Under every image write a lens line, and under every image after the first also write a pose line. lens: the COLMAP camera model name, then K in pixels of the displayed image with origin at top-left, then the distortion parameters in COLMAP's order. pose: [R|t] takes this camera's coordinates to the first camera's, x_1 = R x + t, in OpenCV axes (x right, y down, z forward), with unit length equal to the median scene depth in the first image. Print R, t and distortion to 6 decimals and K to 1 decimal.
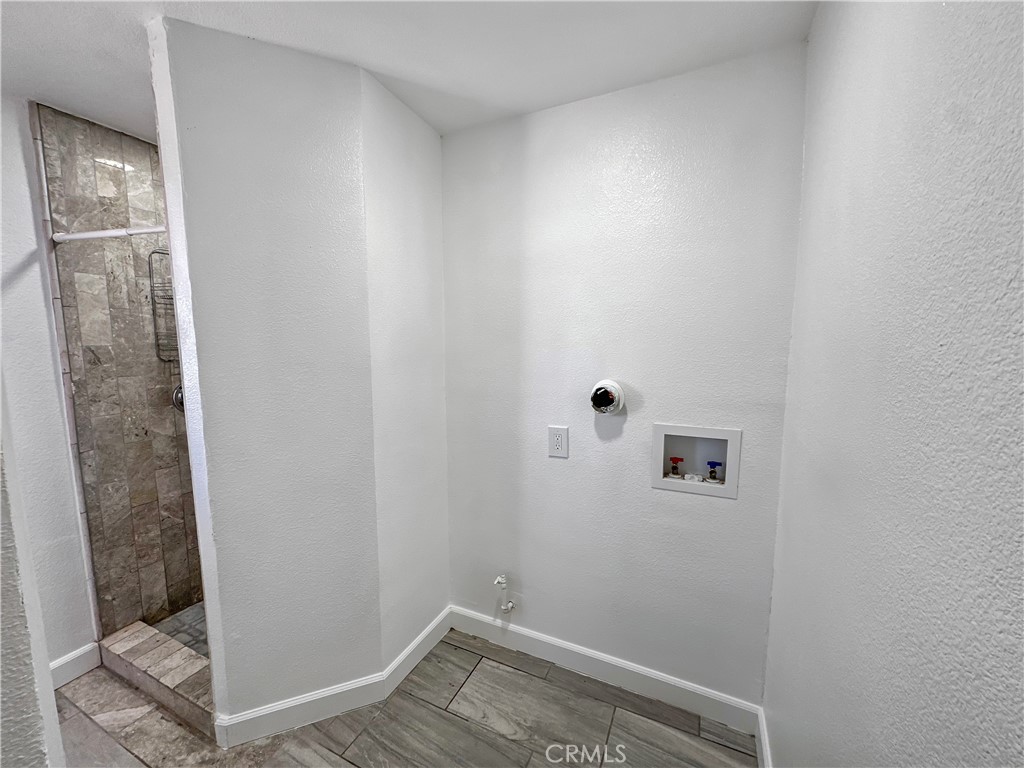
lens RADIAL K [[408.8, 0, 512.0], [0, 408.8, 384.0], [0, 0, 1]] dist [-0.002671, 0.000680]
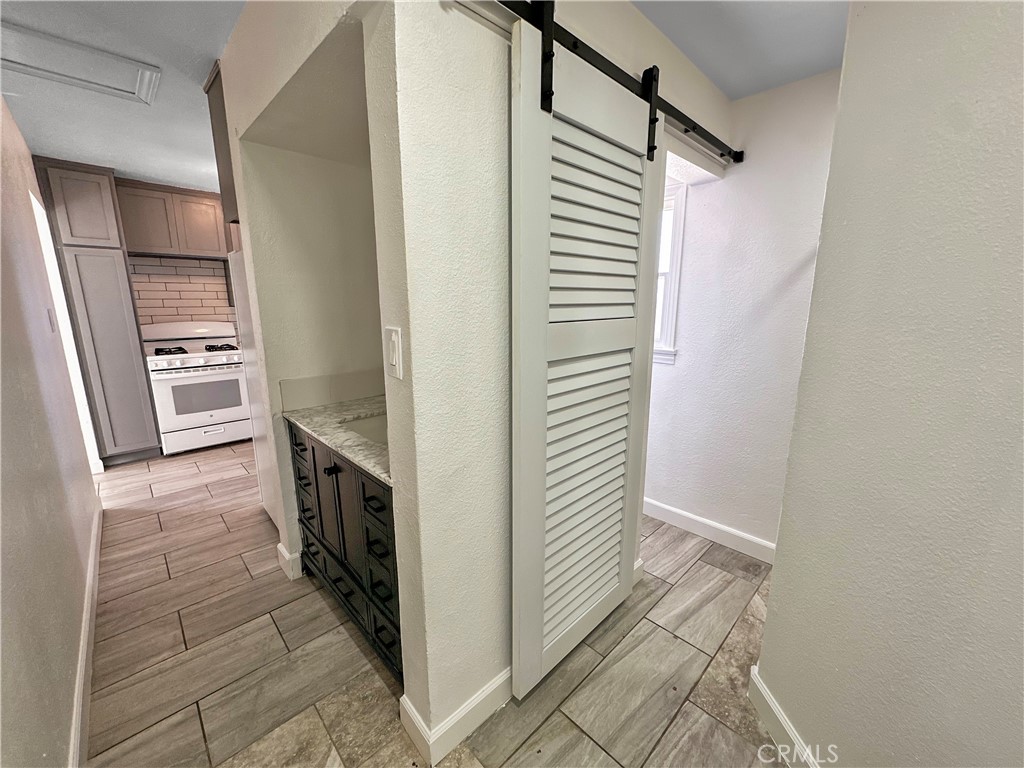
lens RADIAL K [[410.0, 0, 513.9], [0, 410.0, 384.3], [0, 0, 1]] dist [-0.003239, 0.000295]
pose [[-0.354648, 0.196994, -0.914012, 0.260881], [-0.109404, 0.962095, 0.249807, -0.037783], [0.928577, 0.188590, -0.319653, 0.590323]]
